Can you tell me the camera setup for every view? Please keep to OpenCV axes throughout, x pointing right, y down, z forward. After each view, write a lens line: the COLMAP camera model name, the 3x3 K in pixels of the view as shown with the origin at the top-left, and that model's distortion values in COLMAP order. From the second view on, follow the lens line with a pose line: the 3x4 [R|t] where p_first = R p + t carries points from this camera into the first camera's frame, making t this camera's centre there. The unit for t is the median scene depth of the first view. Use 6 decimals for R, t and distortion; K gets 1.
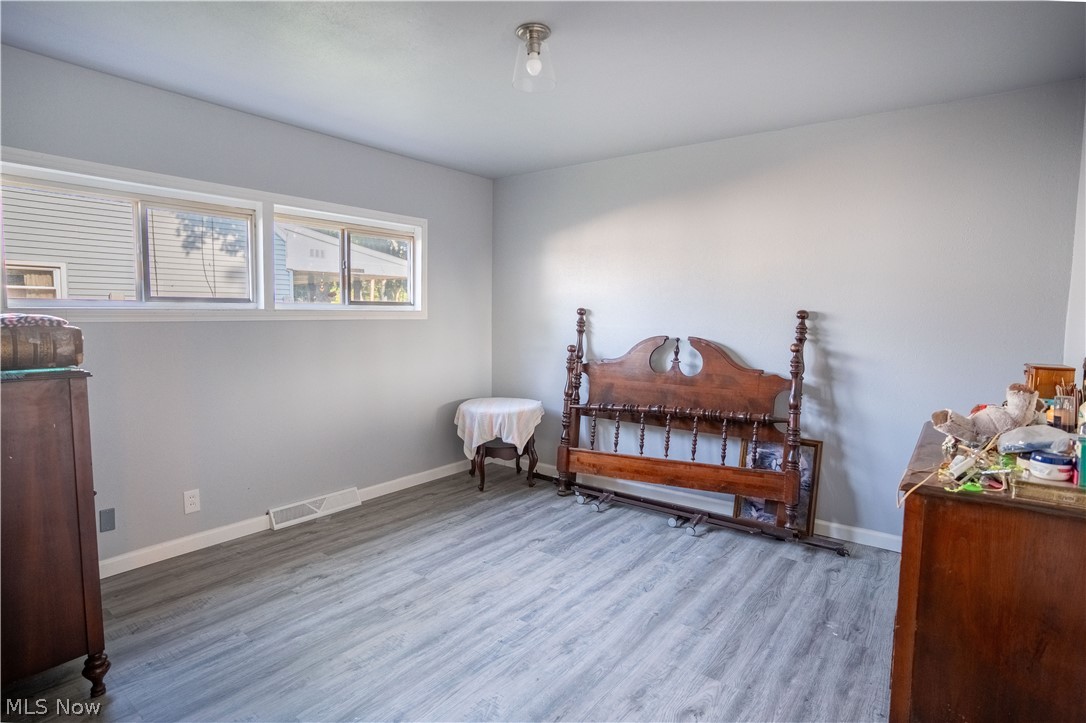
lens RADIAL K [[558.4, 0, 543.0], [0, 558.4, 361.5], [0, 0, 1]] dist [-0.002377, 0.000240]
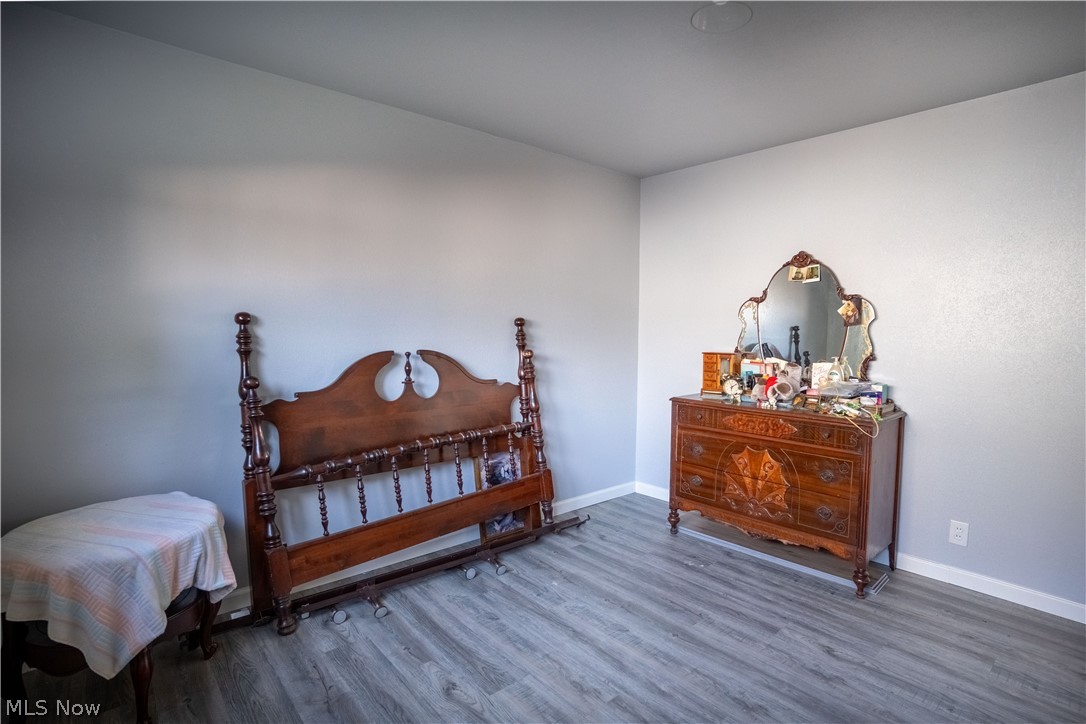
lens RADIAL K [[544.6, 0, 540.2], [0, 544.6, 361.0], [0, 0, 1]] dist [-0.080716, 0.039469]
pose [[0.215135, -0.073380, 0.973824, -0.521367], [0.080008, 0.995145, 0.057311, -0.066325], [-0.973301, 0.065585, 0.219961, 0.731925]]
